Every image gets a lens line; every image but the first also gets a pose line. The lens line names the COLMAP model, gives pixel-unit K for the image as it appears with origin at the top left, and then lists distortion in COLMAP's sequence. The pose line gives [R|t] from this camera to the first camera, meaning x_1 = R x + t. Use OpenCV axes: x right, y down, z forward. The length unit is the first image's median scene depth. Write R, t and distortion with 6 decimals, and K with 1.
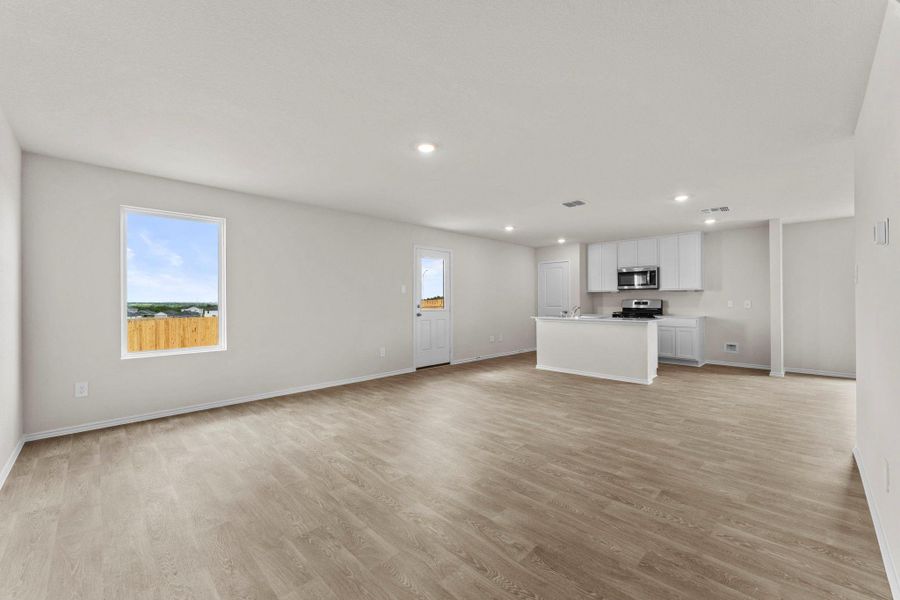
lens RADIAL K [[356.9, 0, 447.0], [0, 356.9, 300.8], [0, 0, 1]] dist [-0.003660, -0.000376]
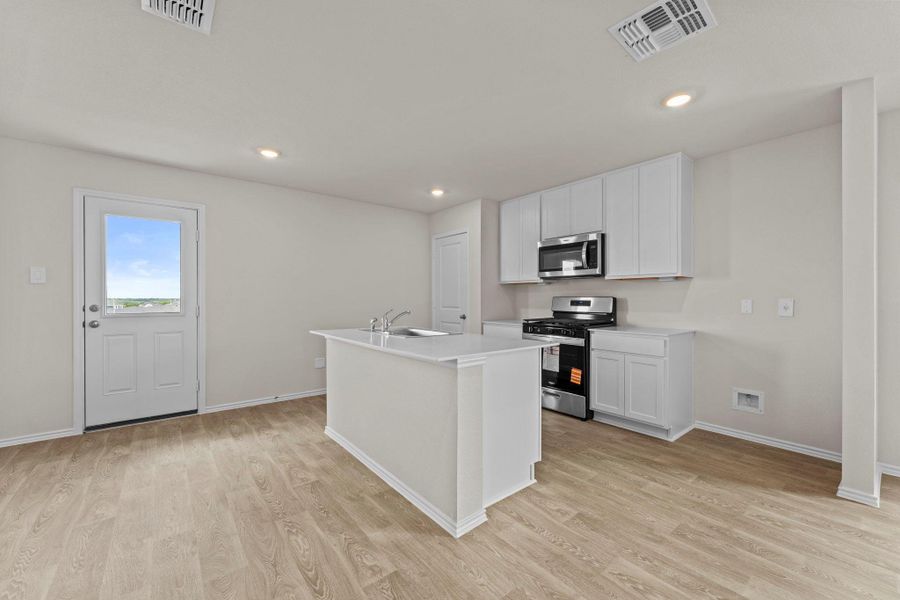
lens RADIAL K [[361.9, 0, 447.7], [0, 361.9, 301.4], [0, 0, 1]] dist [0.001499, 0.000030]
pose [[0.995140, 0.003944, -0.098388, 0.470964], [-0.002808, 0.999928, 0.011682, -0.001923], [0.098427, -0.011349, 0.995080, 0.510795]]
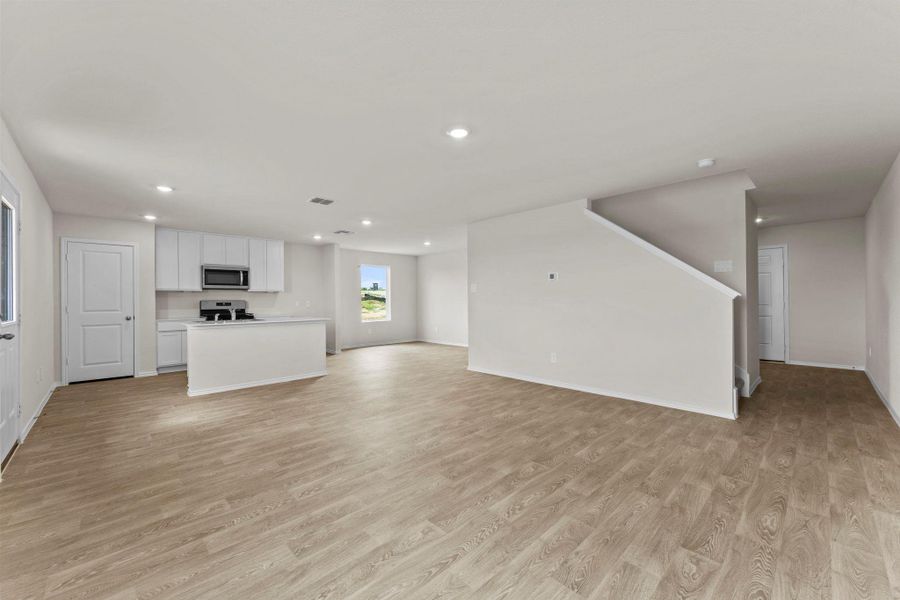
lens RADIAL K [[362.0, 0, 446.4], [0, 362.0, 287.4], [0, 0, 1]] dist [-0.002491, -0.000102]
pose [[0.011363, 0.036391, 0.999273, -0.469344], [0.006425, 0.999314, -0.036465, 0.001741], [-0.999915, 0.006835, 0.011122, 0.479538]]
